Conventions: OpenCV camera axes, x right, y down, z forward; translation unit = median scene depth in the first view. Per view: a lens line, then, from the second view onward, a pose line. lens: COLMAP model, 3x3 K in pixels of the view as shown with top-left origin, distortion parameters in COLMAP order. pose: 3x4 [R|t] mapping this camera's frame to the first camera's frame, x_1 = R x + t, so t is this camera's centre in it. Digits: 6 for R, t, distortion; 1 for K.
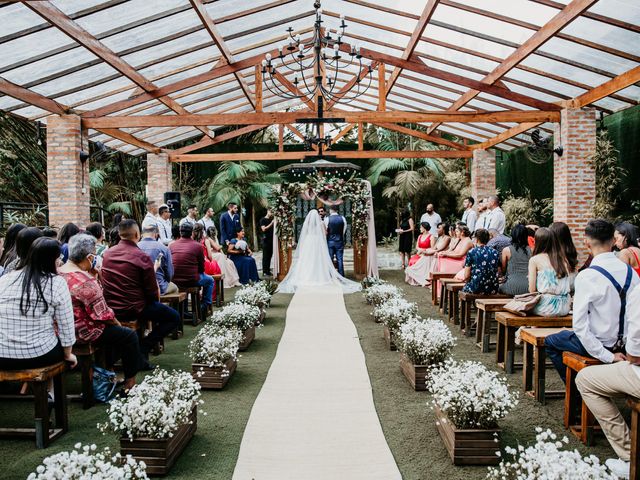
lens RADIAL K [[358.4, 0, 332.4], [0, 358.4, 239.6], [0, 0, 1]] dist [0.044894, 0.000083]
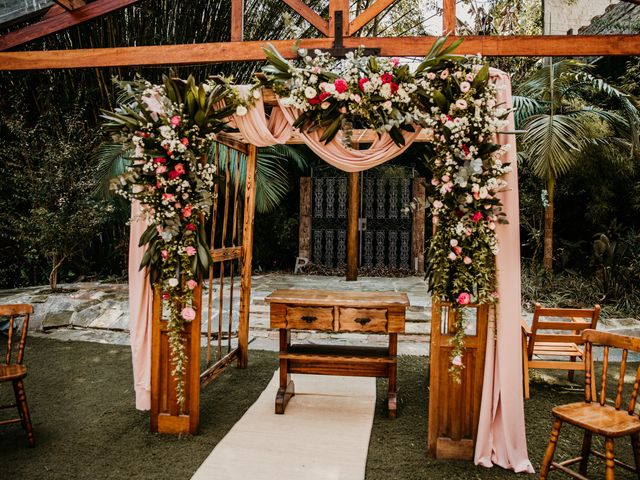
lens RADIAL K [[495.4, 0, 320.0], [0, 495.4, 240.0], [0, 0, 1]] dist [-0.103153, 0.086122]
pose [[0.992111, 0.033137, -0.120903, 0.037770], [-0.035494, 0.999219, -0.017392, -0.065343], [0.120233, 0.021546, 0.992512, 1.195189]]
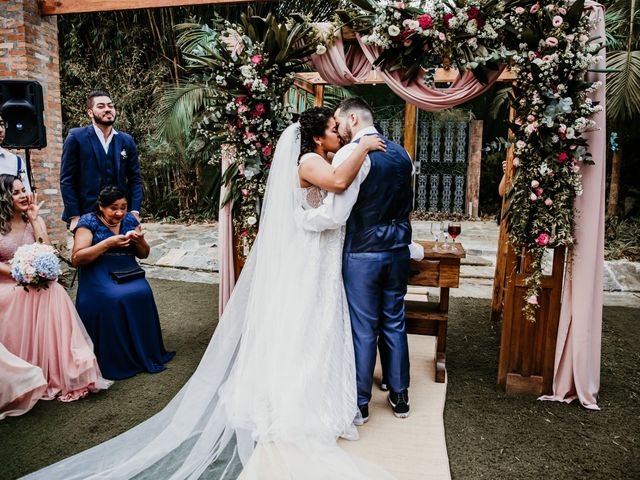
lens RADIAL K [[495.4, 0, 320.0], [0, 495.4, 240.0], [0, 0, 1]] dist [-0.103153, 0.086122]
pose [[0.977084, 0.063942, -0.203025, -0.004049], [-0.044721, 0.994192, 0.097889, -0.055971], [0.208105, -0.086567, 0.974268, 1.171999]]
